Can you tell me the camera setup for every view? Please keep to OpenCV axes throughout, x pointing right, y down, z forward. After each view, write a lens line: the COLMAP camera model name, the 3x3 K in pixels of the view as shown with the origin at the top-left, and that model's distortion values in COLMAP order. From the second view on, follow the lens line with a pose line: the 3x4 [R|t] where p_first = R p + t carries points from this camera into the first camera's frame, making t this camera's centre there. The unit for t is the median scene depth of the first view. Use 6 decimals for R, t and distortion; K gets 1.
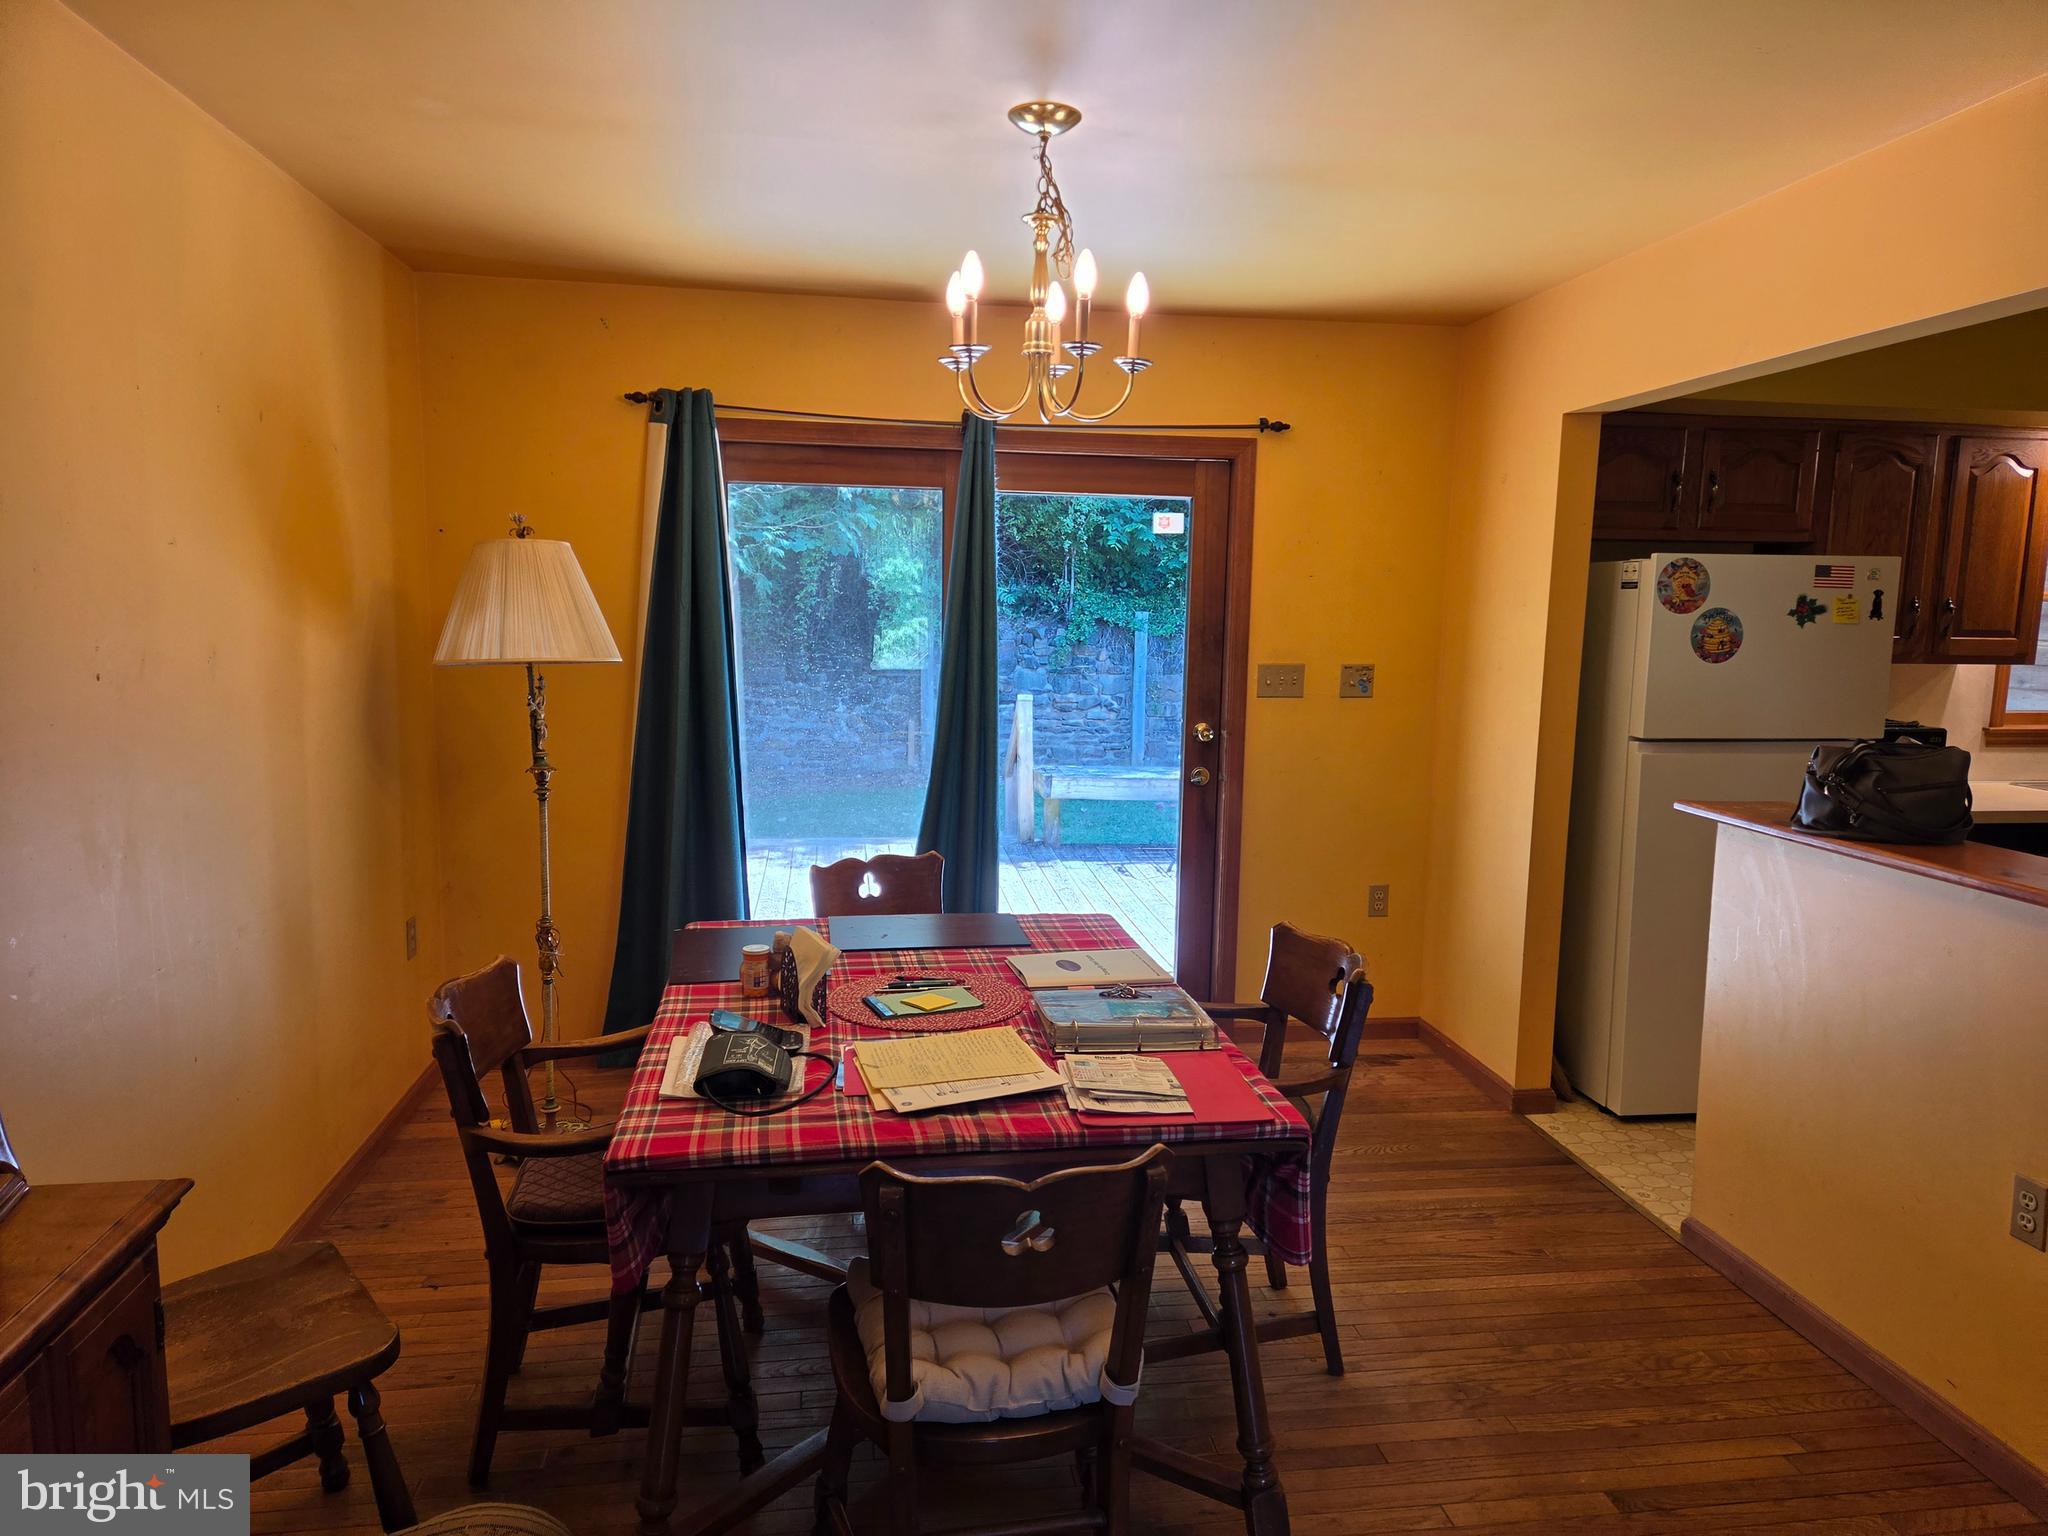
lens RADIAL K [[1382.0, 0, 1027.8], [0, 1382.0, 781.6], [0, 0, 1]] dist [0.053892, -0.026135]
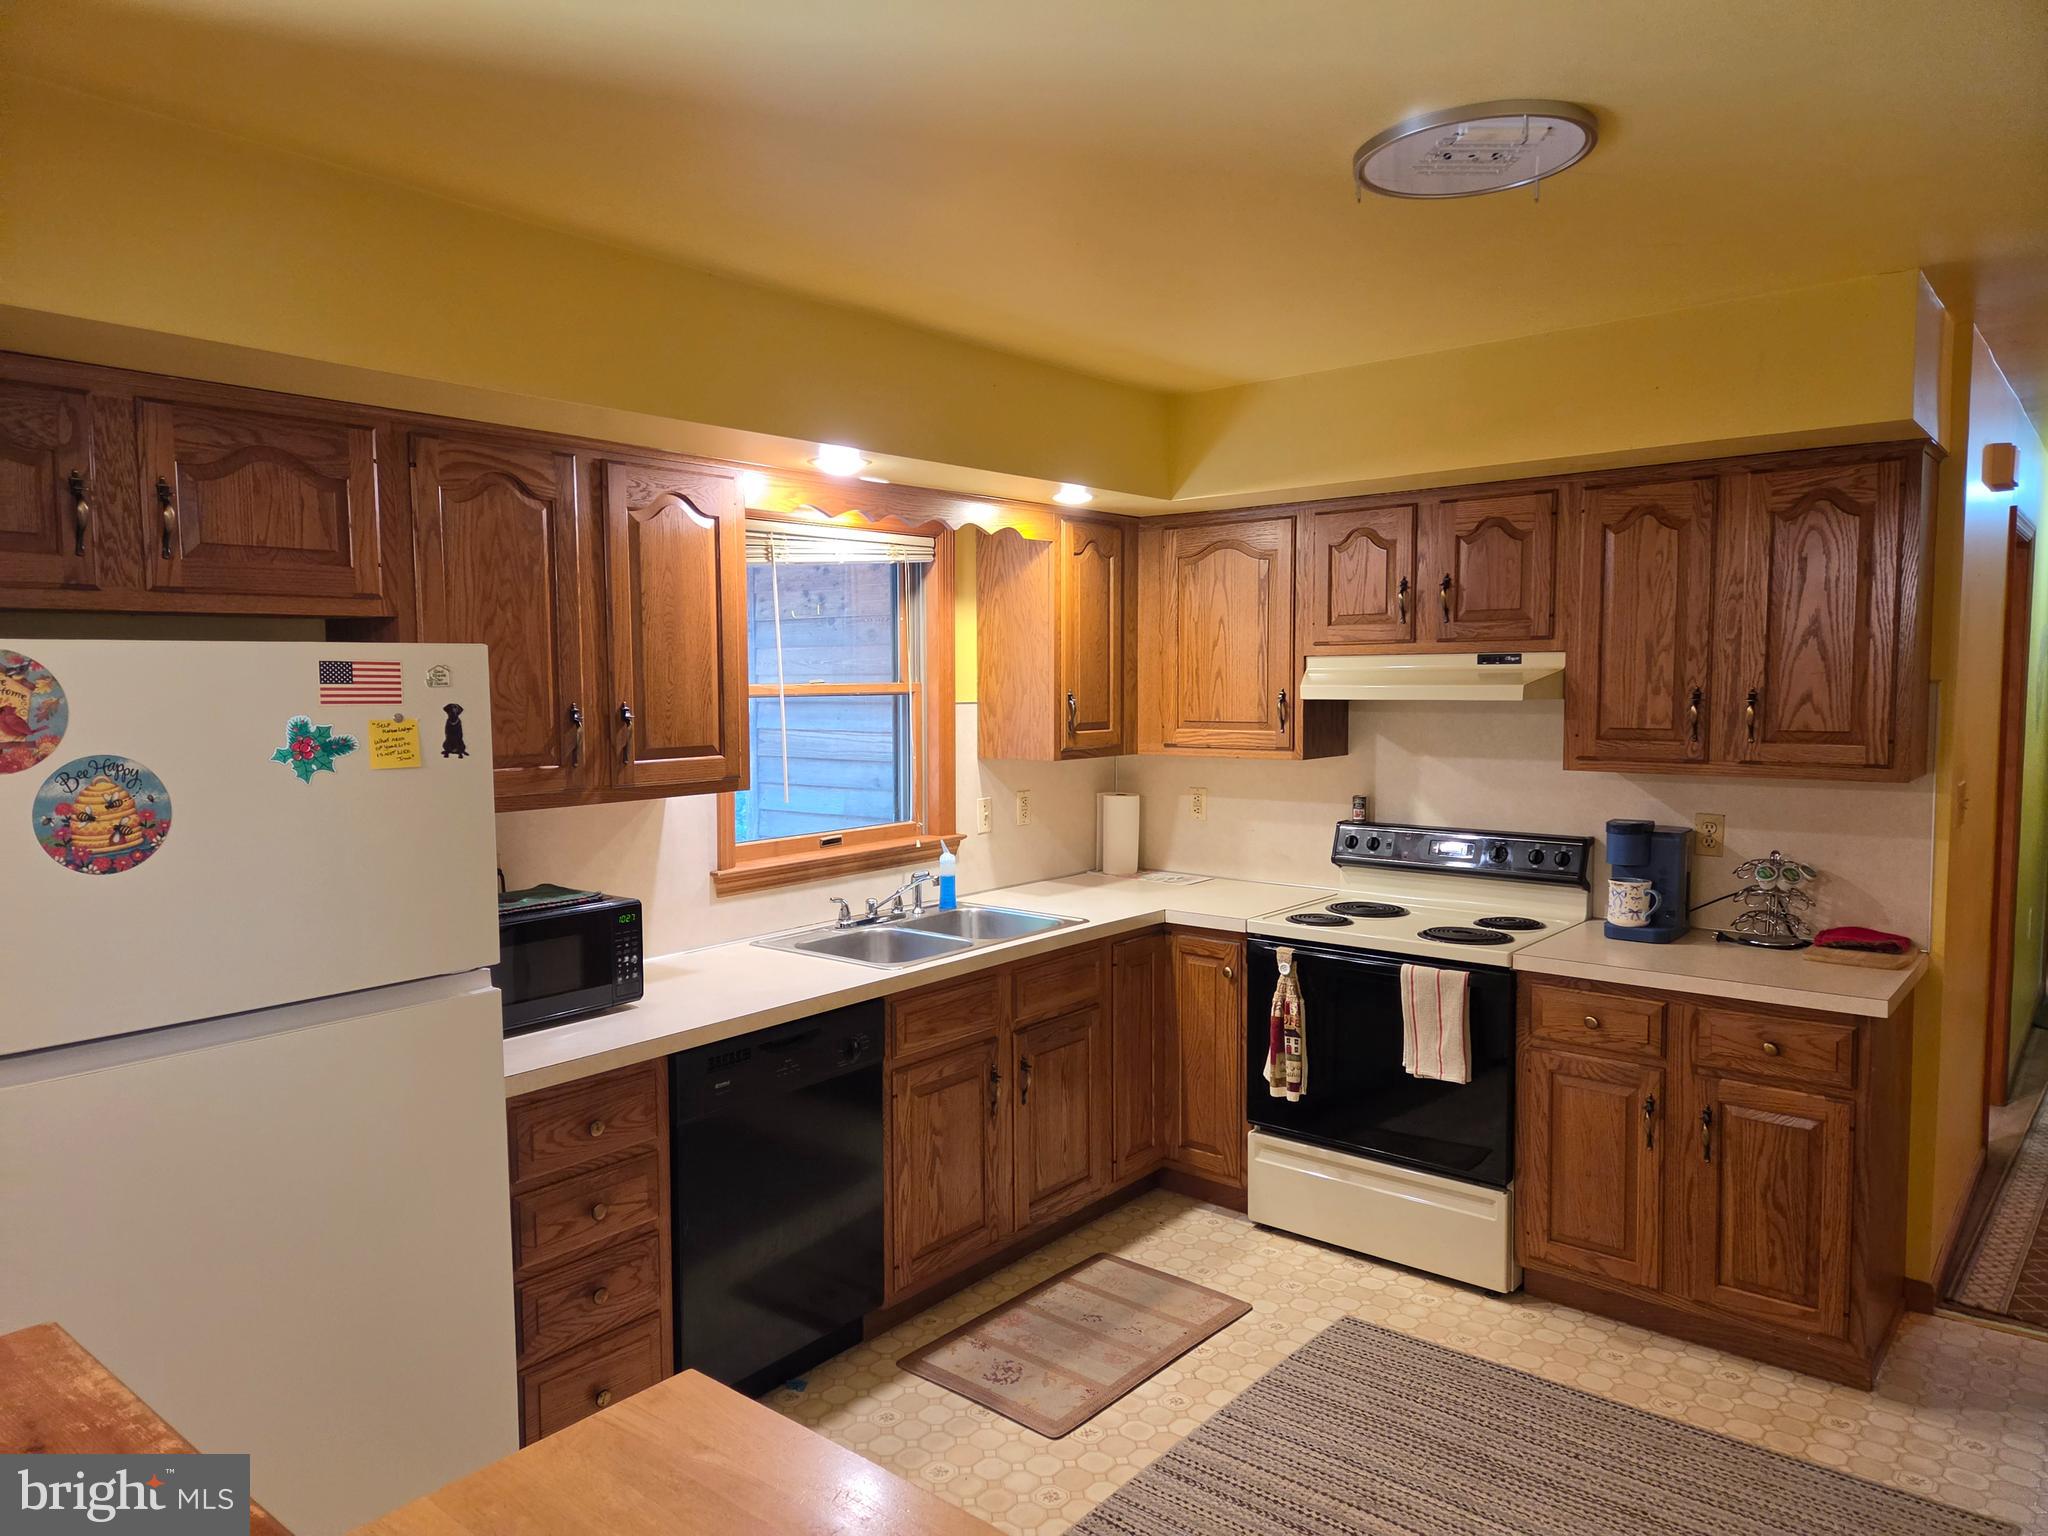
lens RADIAL K [[1382.0, 0, 1006.6], [0, 1382.0, 782.7], [0, 0, 1]] dist [0.053892, -0.026135]
pose [[0.749141, -0.077126, 0.657905, 0.370698], [0.109508, 0.993952, -0.008173, -0.070689], [-0.653296, 0.078168, 0.753056, 0.407651]]
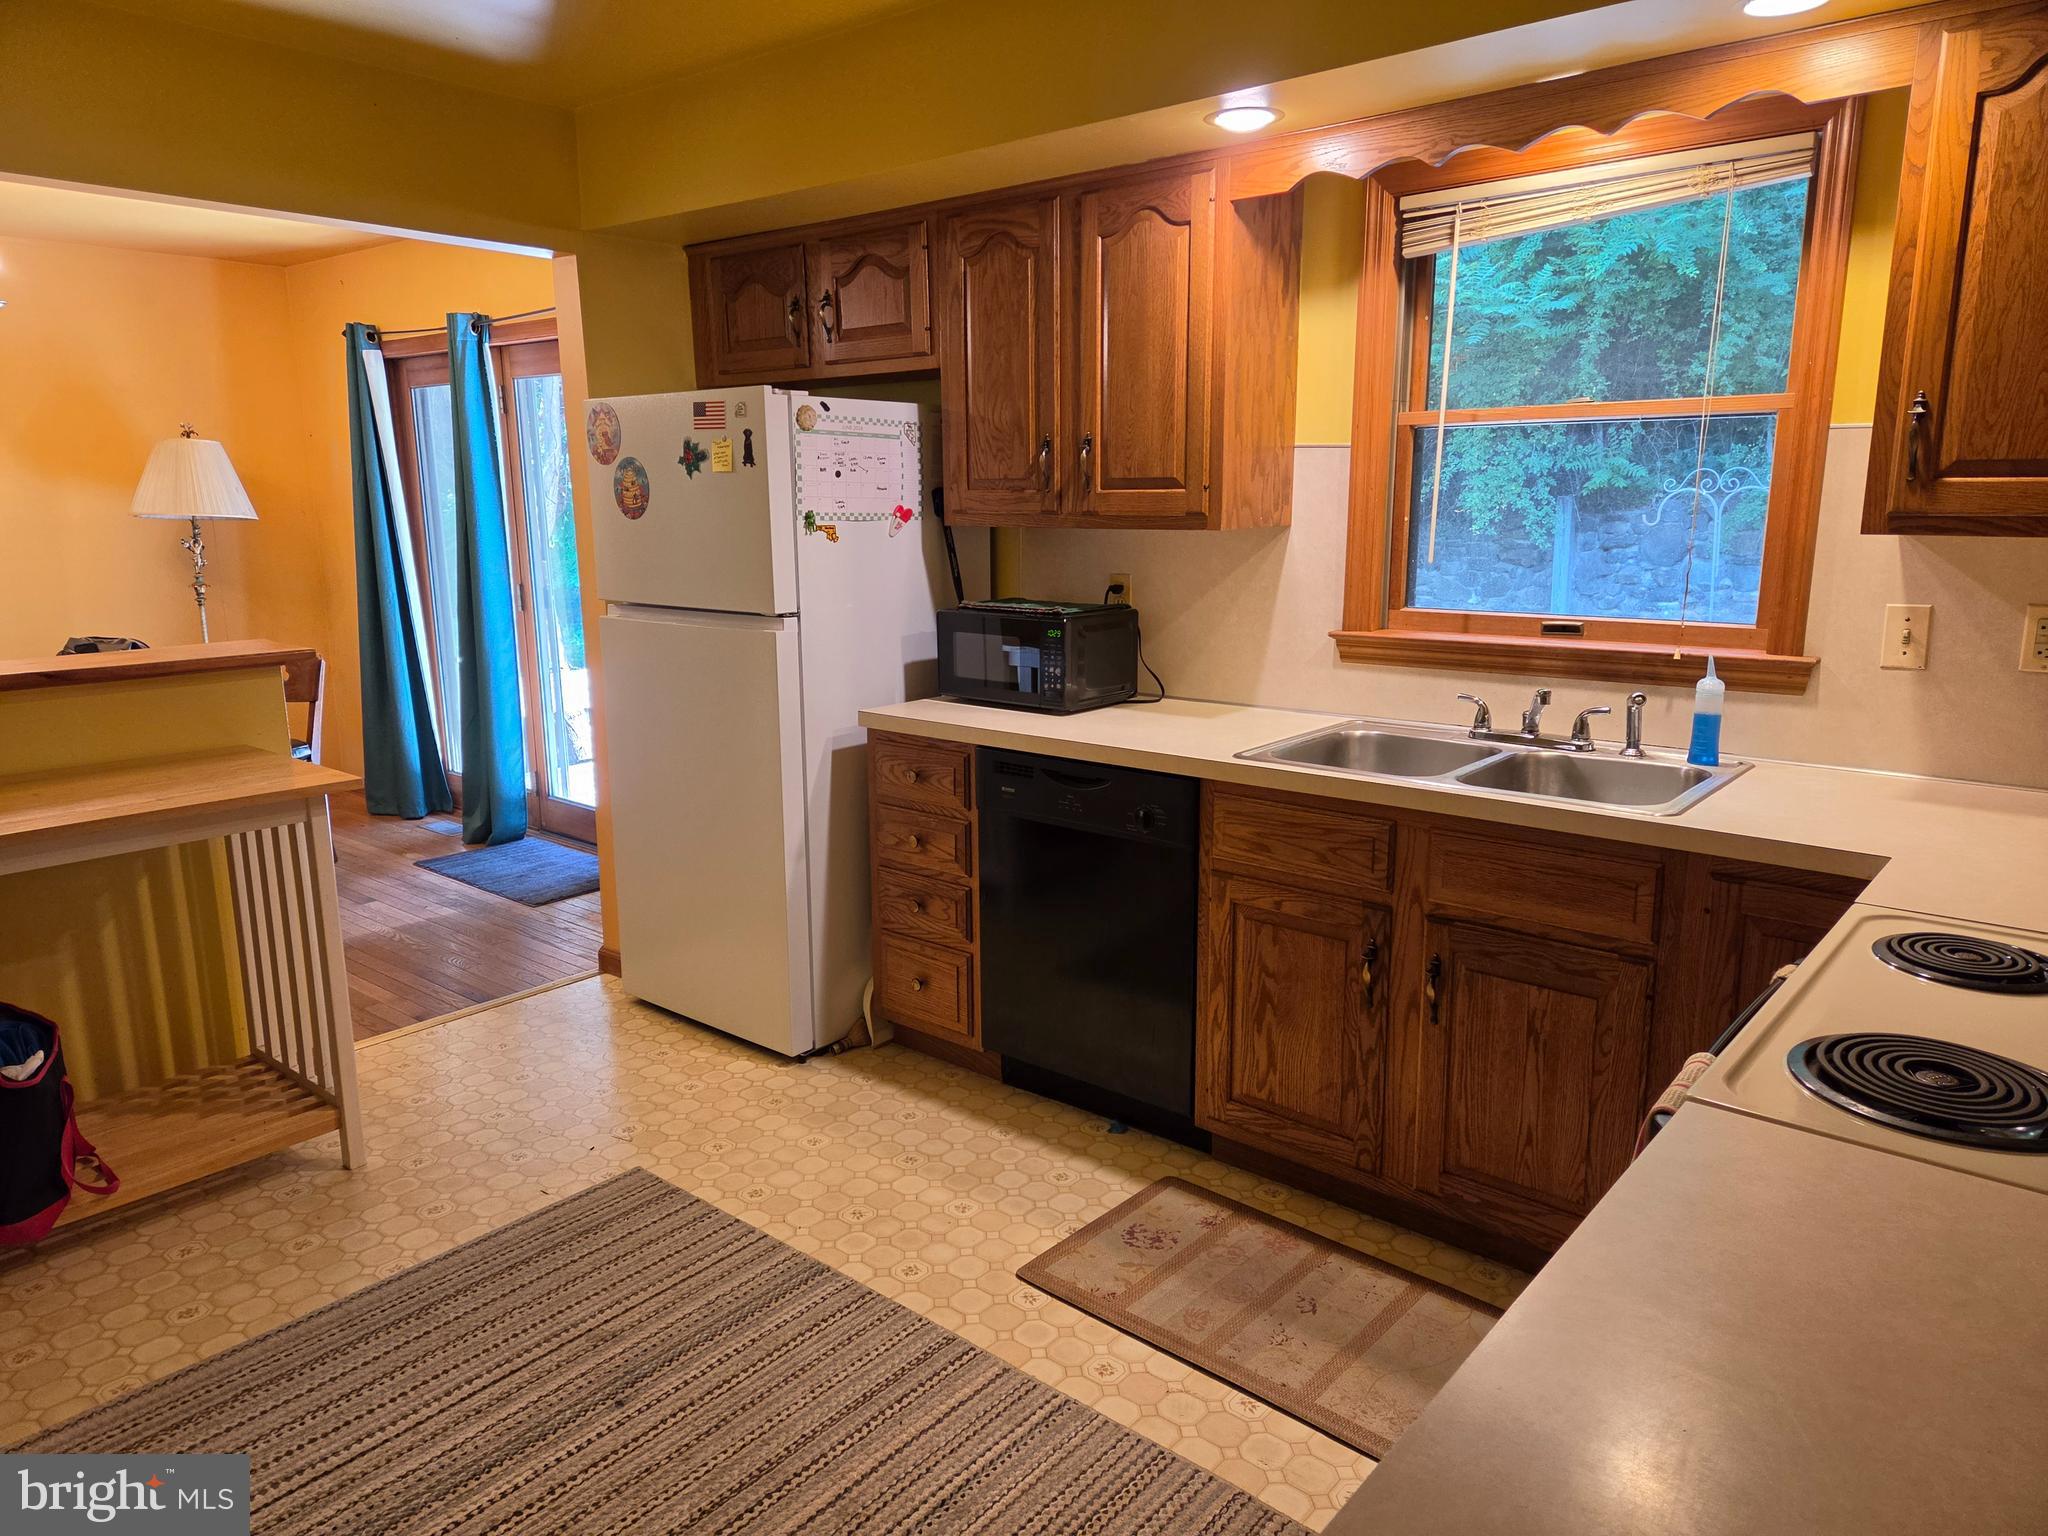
lens RADIAL K [[1382.0, 0, 1016.0], [0, 1382.0, 775.3], [0, 0, 1]] dist [0.053892, -0.026135]
pose [[0.645020, 0.133391, -0.752433, 1.229107], [-0.082078, 0.991044, 0.105331, -0.031605], [0.759745, -0.006183, 0.650192, 0.541129]]
